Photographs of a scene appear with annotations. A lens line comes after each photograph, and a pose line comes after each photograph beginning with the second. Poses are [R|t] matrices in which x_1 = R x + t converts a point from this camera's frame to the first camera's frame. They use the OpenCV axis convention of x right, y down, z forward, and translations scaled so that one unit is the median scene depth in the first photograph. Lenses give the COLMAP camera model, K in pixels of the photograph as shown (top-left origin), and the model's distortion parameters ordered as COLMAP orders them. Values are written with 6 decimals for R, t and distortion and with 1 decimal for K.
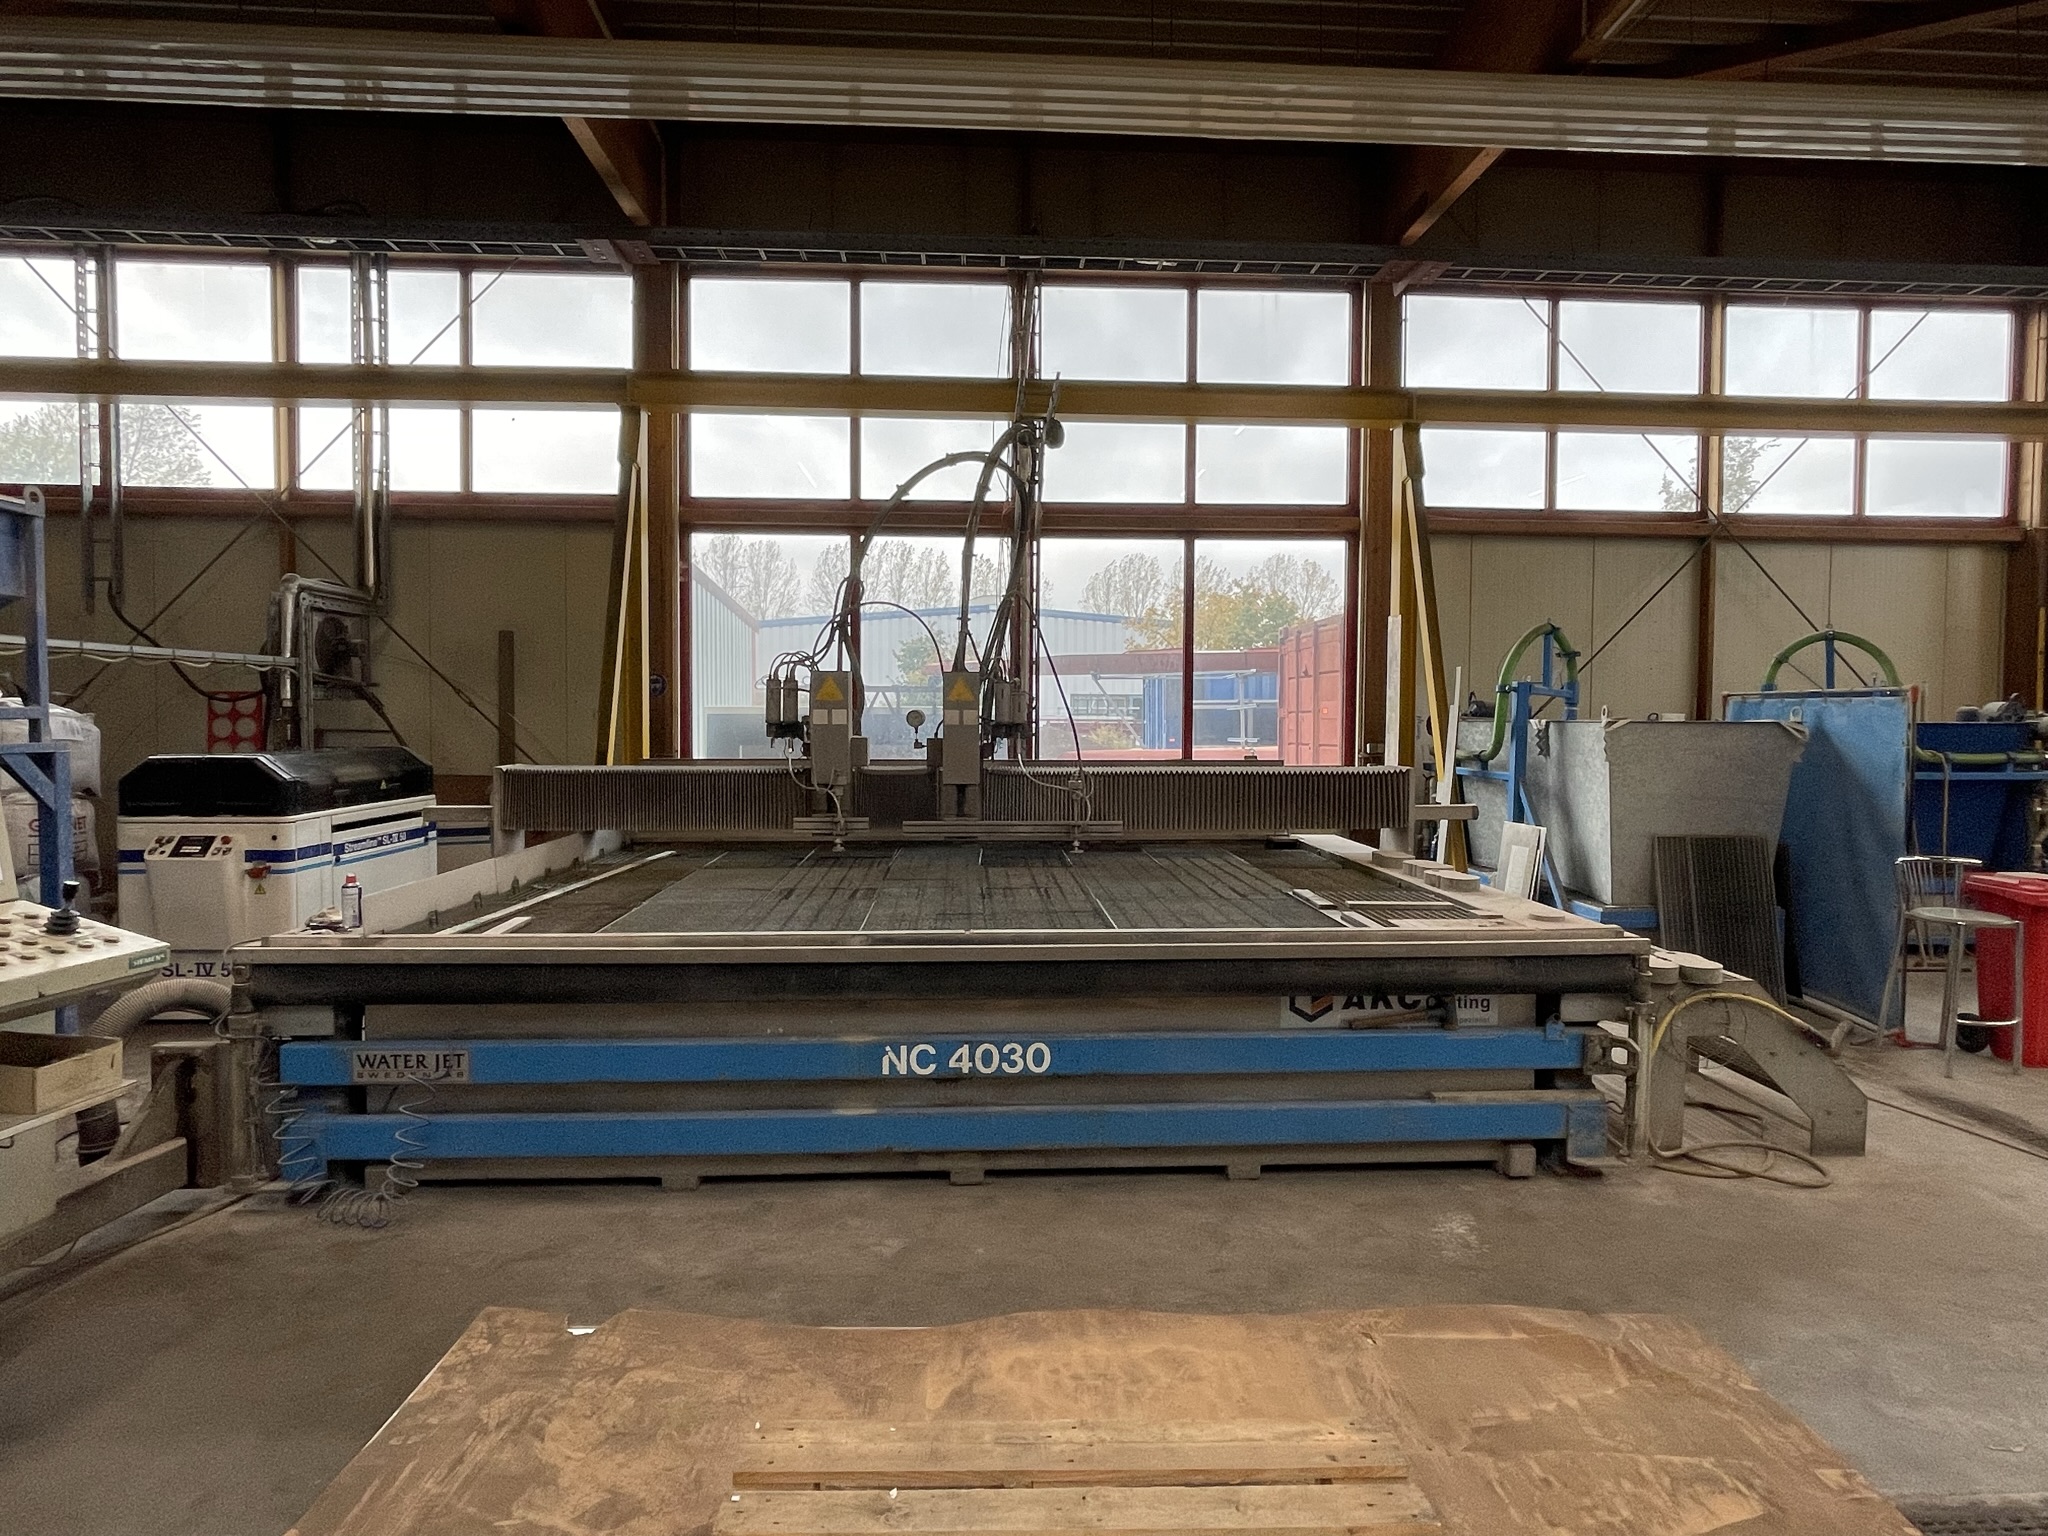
lens RADIAL K [[1098.4, 0, 1024.1], [0, 1098.4, 758.4], [0, 0, 1]] dist [-0.008622, 0.001192]
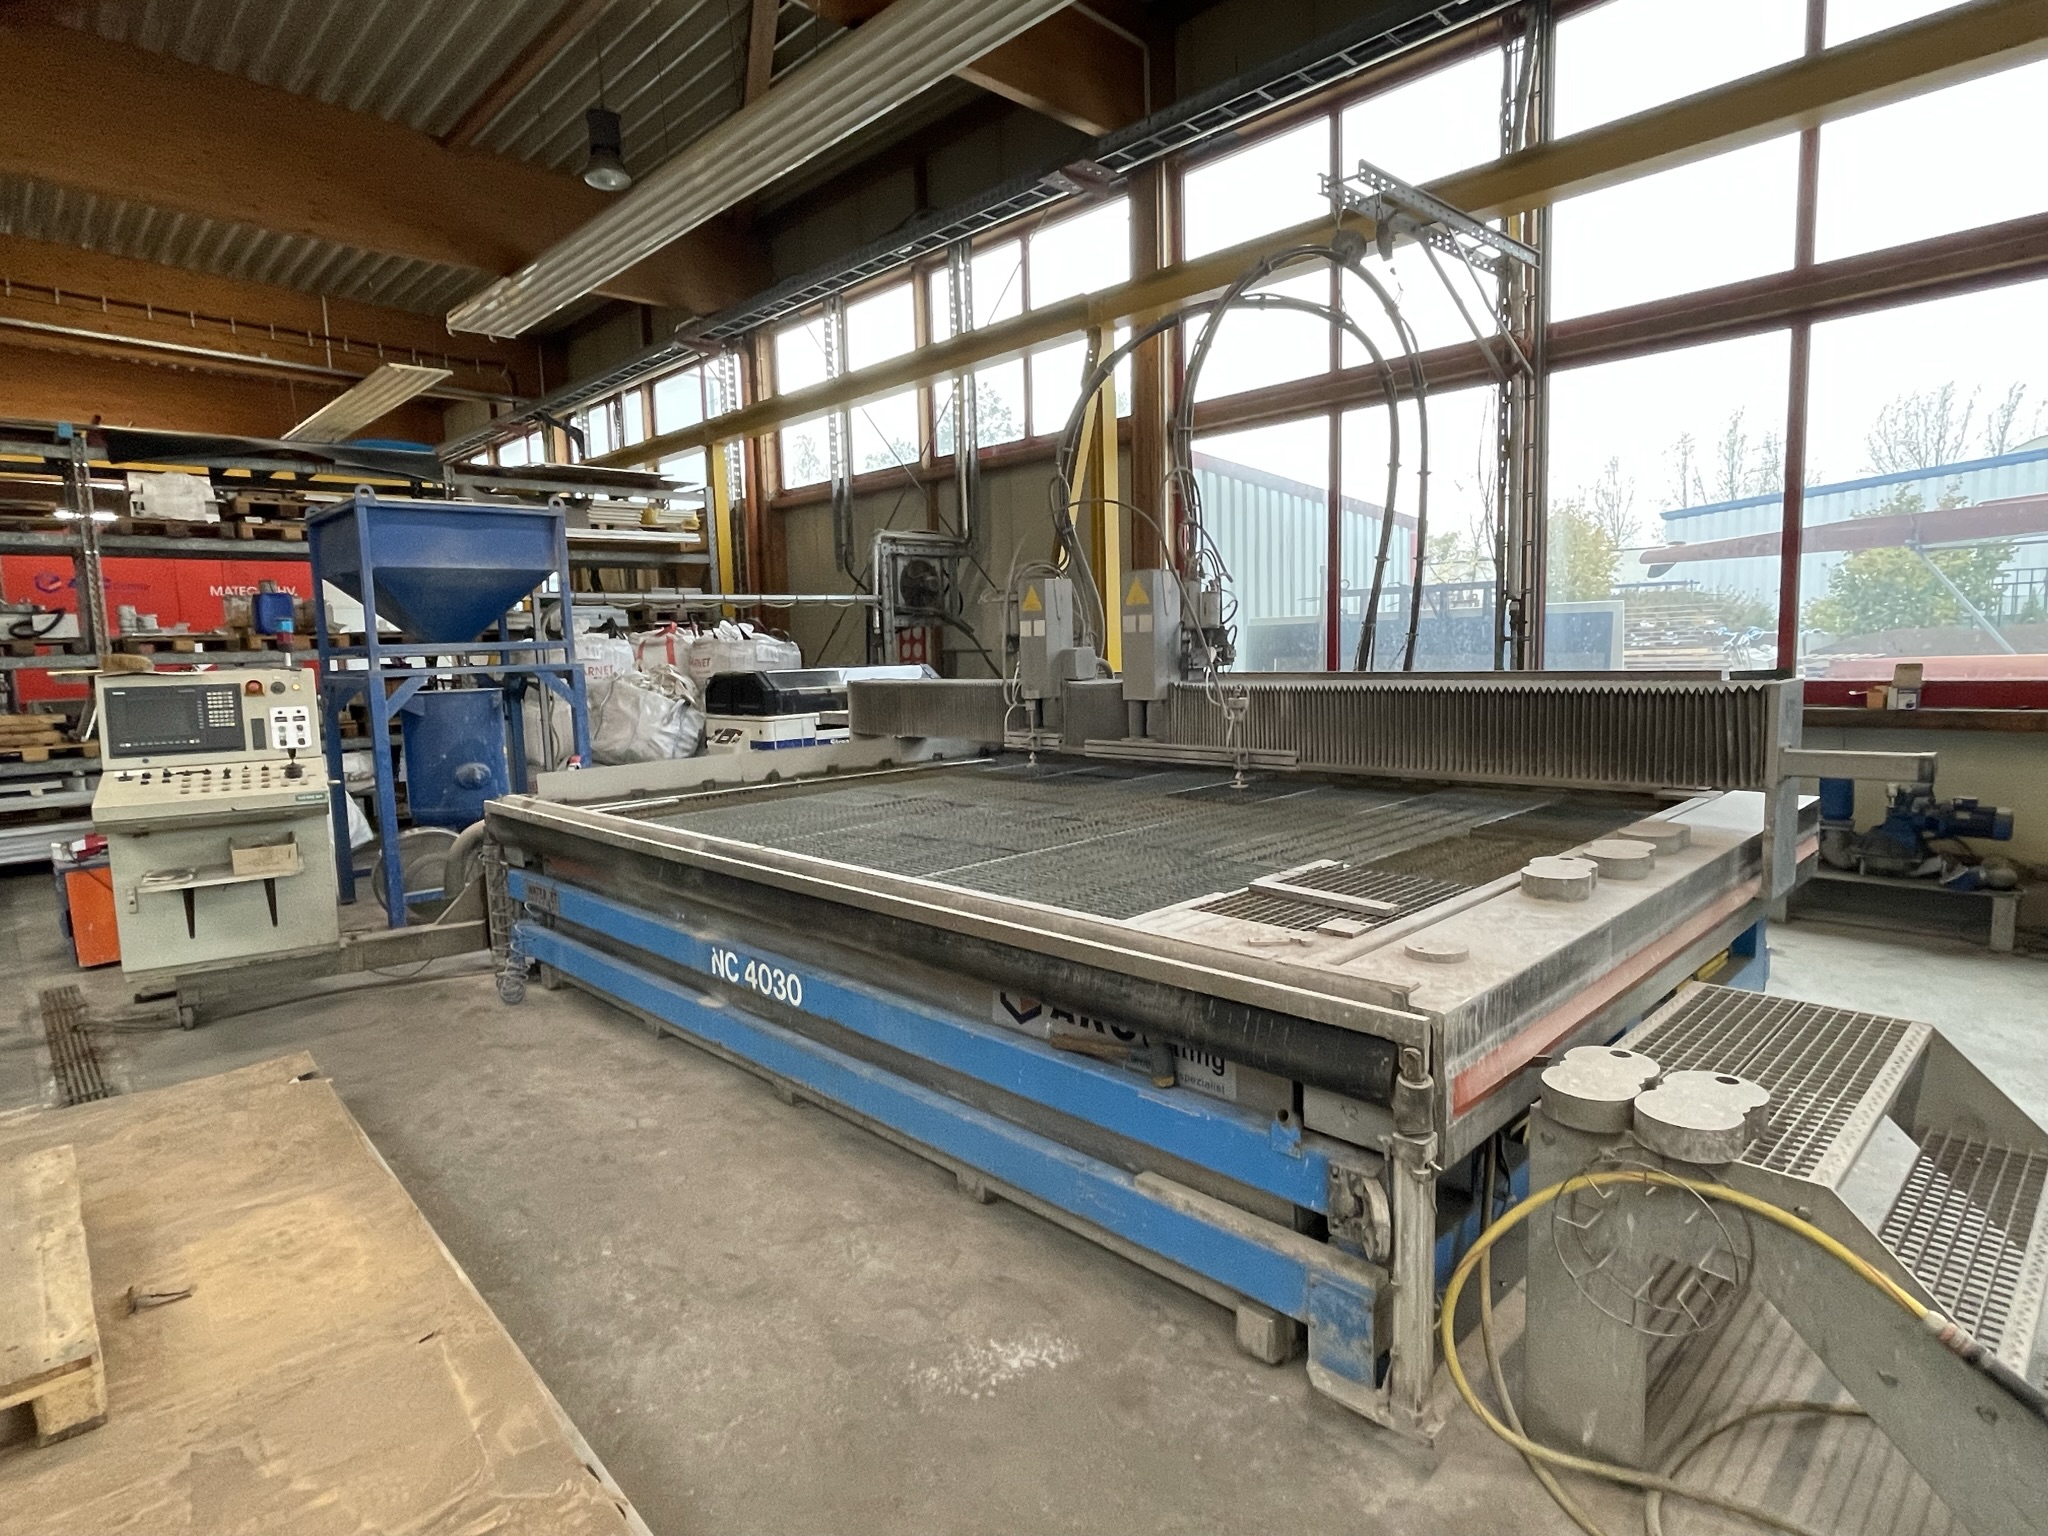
lens RADIAL K [[1098.4, 0, 1029.4], [0, 1098.4, 761.5], [0, 0, 1]] dist [-0.008622, 0.001192]
pose [[0.657847, 0.056230, -0.751050, 0.448001], [0.005041, 0.996858, 0.079048, 0.002138], [0.753135, -0.055787, 0.655496, 0.290094]]
